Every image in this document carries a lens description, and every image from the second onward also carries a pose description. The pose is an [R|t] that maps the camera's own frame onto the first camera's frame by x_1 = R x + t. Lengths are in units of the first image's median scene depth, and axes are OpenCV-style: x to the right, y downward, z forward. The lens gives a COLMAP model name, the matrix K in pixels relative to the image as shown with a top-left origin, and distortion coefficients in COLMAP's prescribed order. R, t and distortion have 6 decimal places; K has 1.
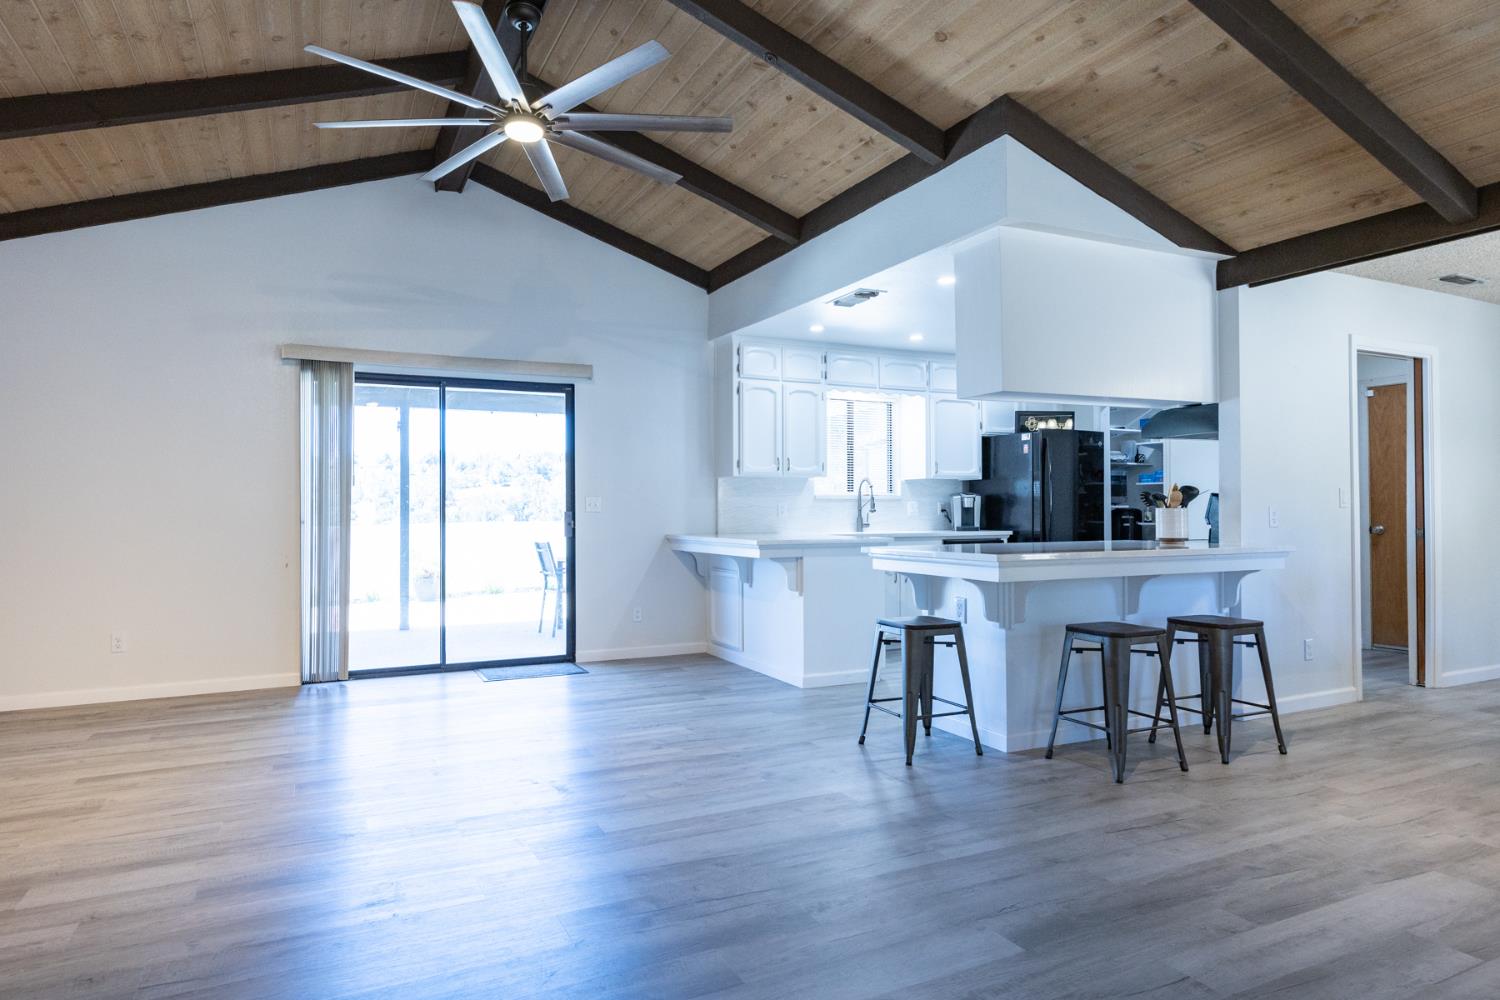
lens RADIAL K [[872.4, 0, 729.6], [0, 872.4, 498.2], [0, 0, 1]] dist [-0.001074, -0.000402]
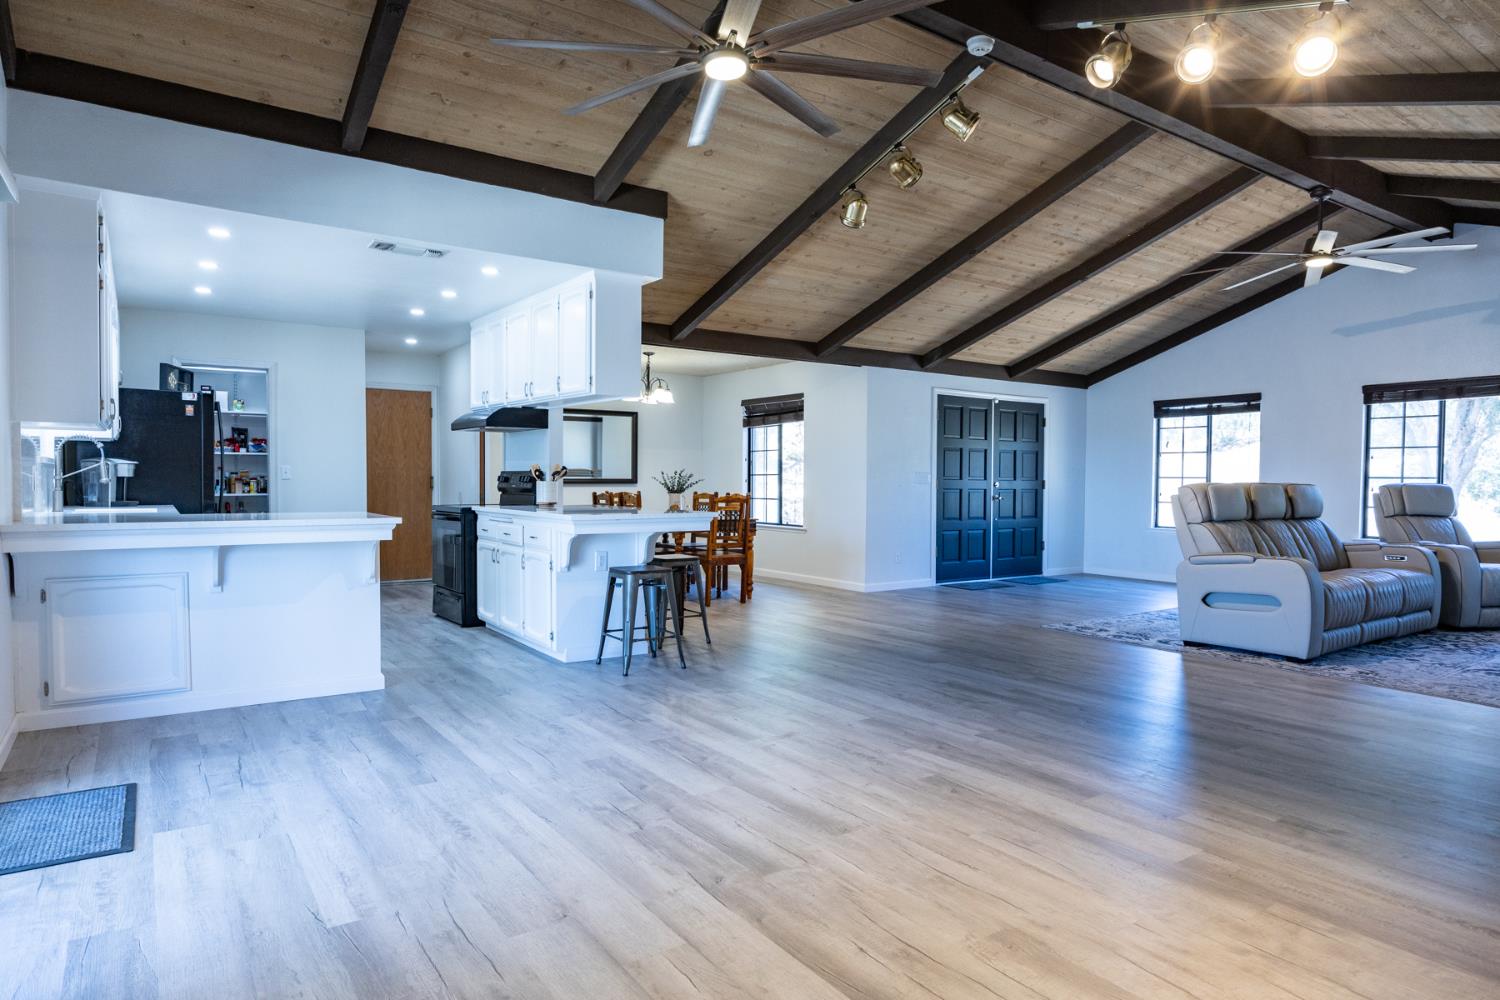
lens RADIAL K [[875.4, 0, 734.3], [0, 875.4, 506.7], [0, 0, 1]] dist [-0.008911, 0.000300]
pose [[-0.151430, -0.026060, 0.988124, -0.930892], [-0.019657, 0.999534, 0.023348, 0.013514], [-0.988272, -0.015888, -0.151872, 0.905752]]
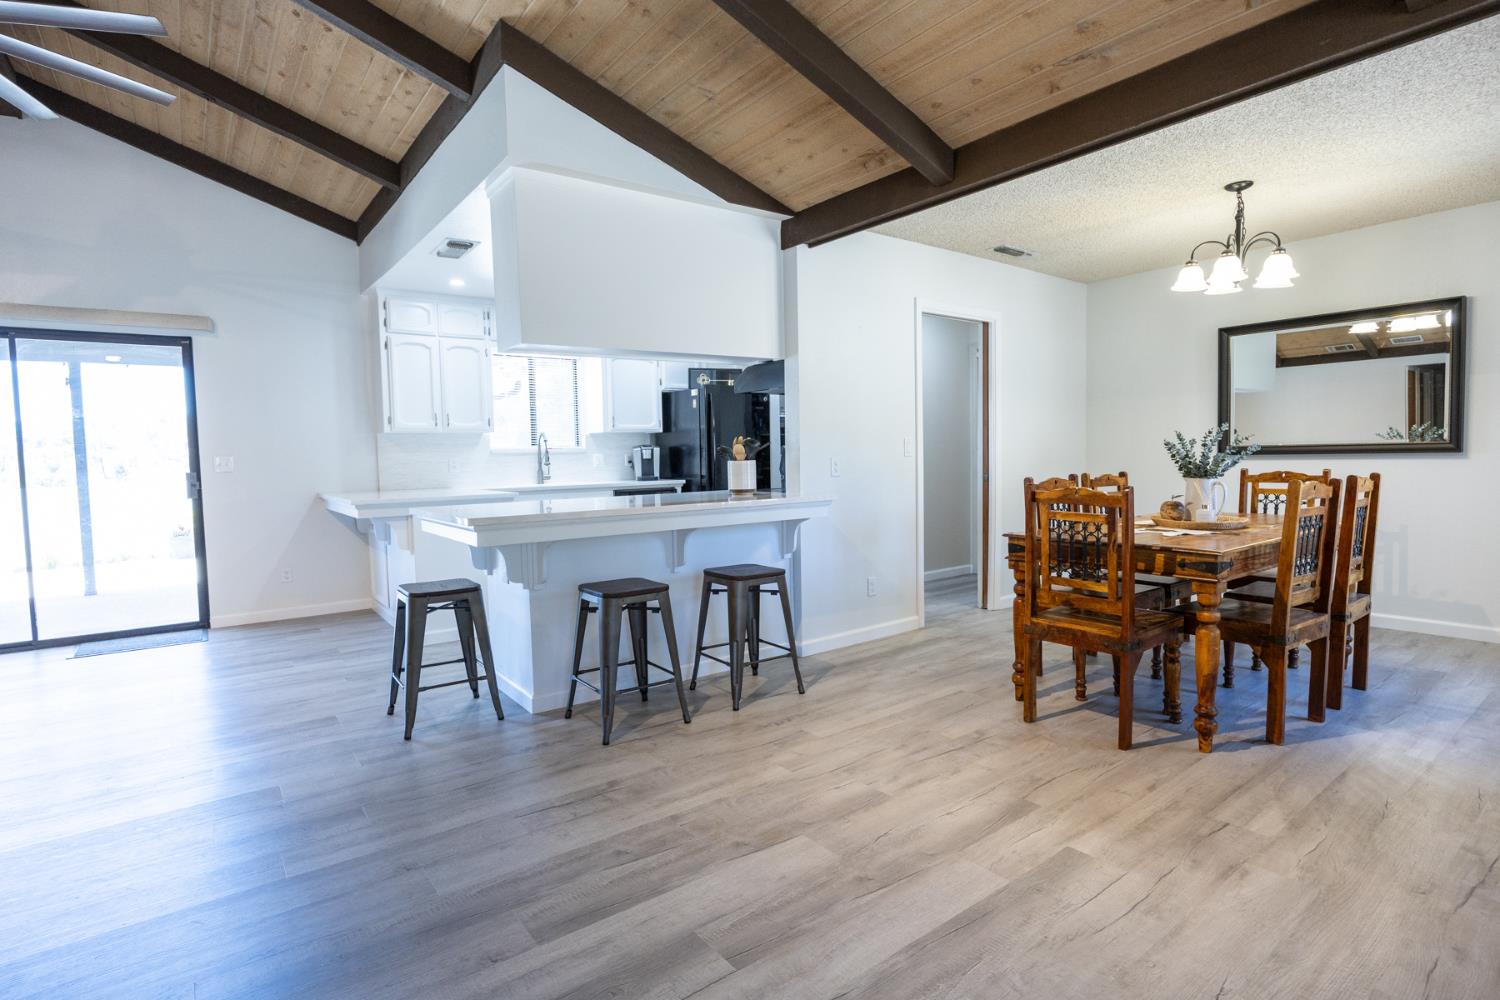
lens RADIAL K [[743.8, 0, 745.9], [0, 743.8, 499.3], [0, 0, 1]] dist [-0.016409, 0.001522]
pose [[0.979656, -0.028219, 0.198689, 0.330468], [0.014028, 0.997272, 0.072470, -0.006924], [-0.200192, -0.068208, 0.977380, 0.123032]]
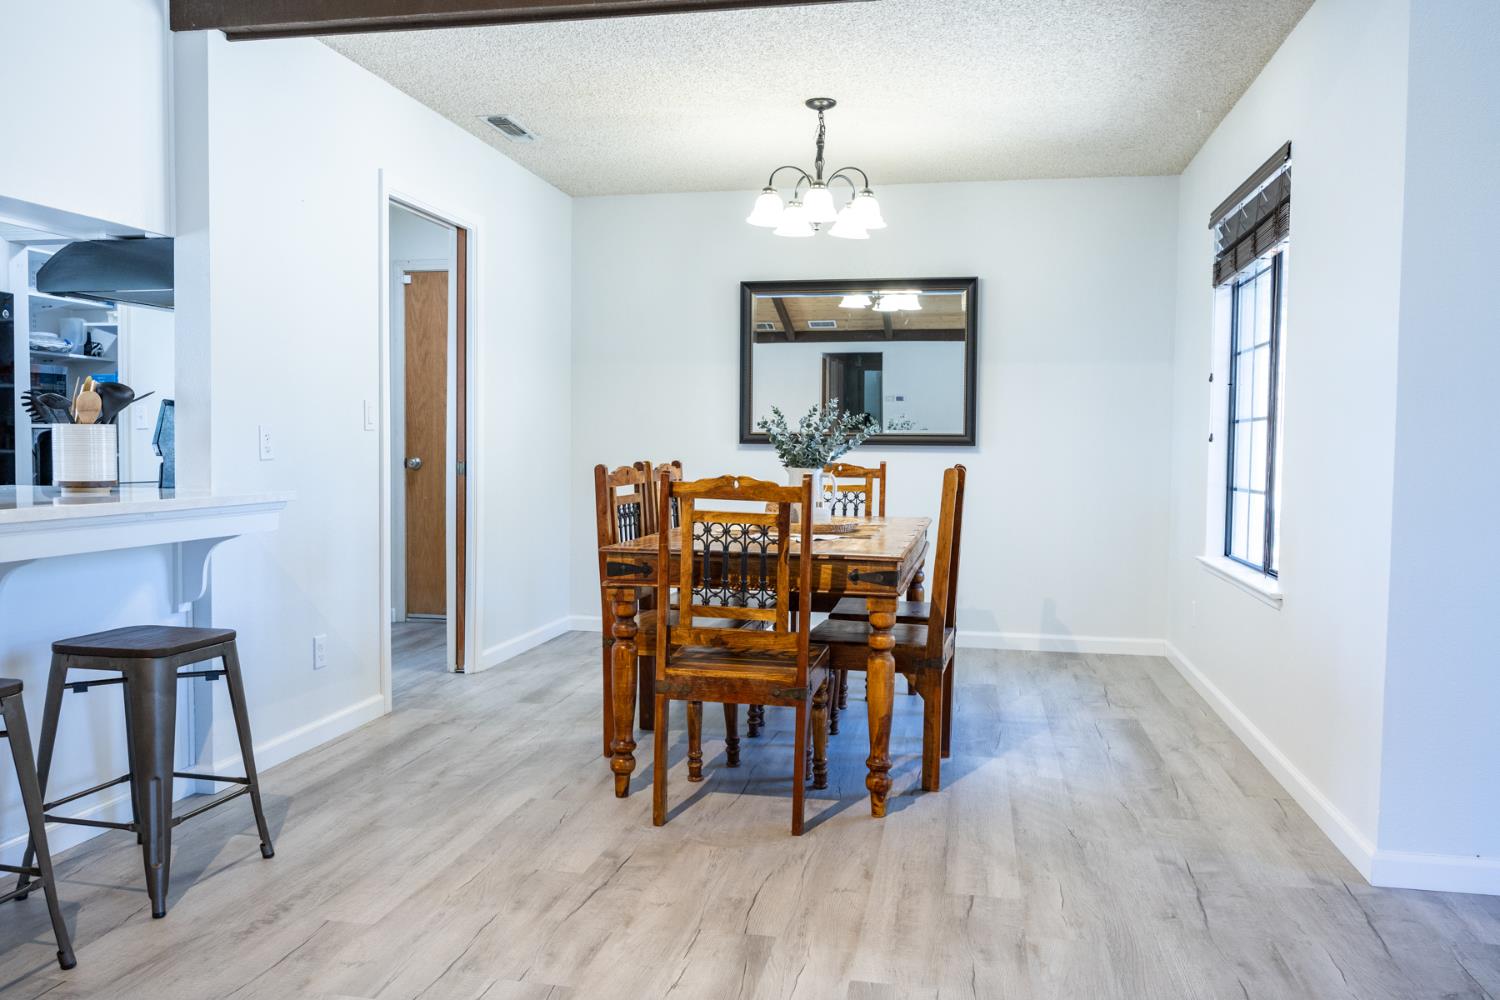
lens RADIAL K [[1124.2, 0, 751.1], [0, 1124.2, 493.8], [0, 0, 1]] dist [-0.009580, 0.008205]
pose [[0.599279, -0.025344, 0.800139, 0.202621], [-0.025306, 0.998399, 0.050578, 0.008647], [-0.800140, -0.050558, 0.597679, 0.267007]]
